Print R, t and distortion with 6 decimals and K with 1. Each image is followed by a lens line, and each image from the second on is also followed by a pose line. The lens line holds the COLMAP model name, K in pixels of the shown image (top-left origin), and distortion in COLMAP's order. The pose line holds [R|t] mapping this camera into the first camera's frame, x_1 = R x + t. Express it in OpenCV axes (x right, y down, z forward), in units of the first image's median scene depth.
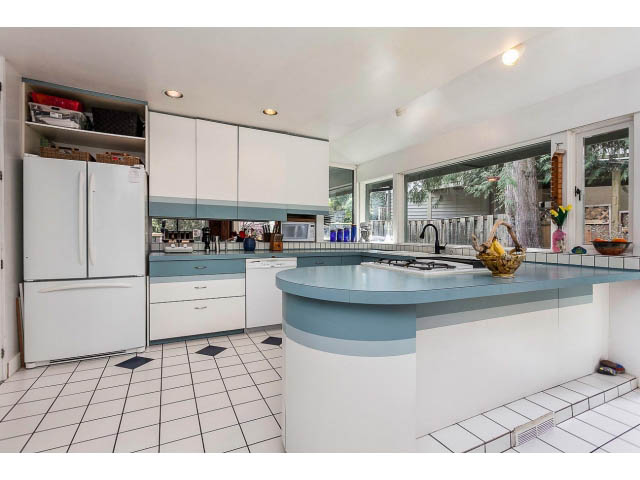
lens RADIAL K [[302.6, 0, 324.1], [0, 302.6, 240.1], [0, 0, 1]] dist [-0.002726, 0.000837]
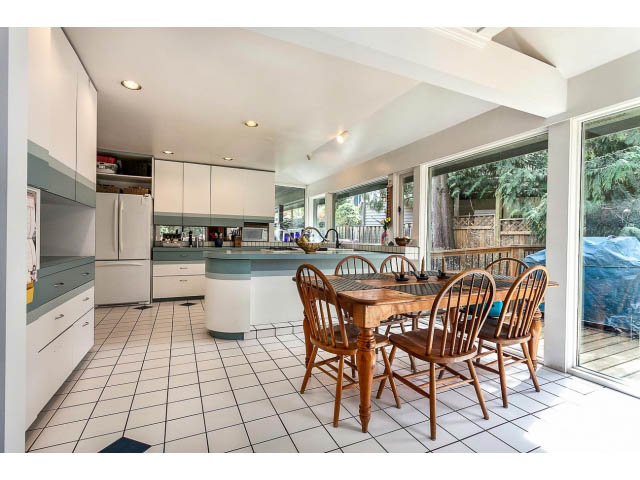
lens RADIAL K [[302.6, 0, 315.4], [0, 302.6, 238.8], [0, 0, 1]] dist [-0.002726, 0.000837]
pose [[0.998695, 0.000828, -0.051065, 0.358345], [-0.001873, 0.999790, -0.020414, 0.029022], [0.051037, 0.020483, 0.998487, -0.553905]]
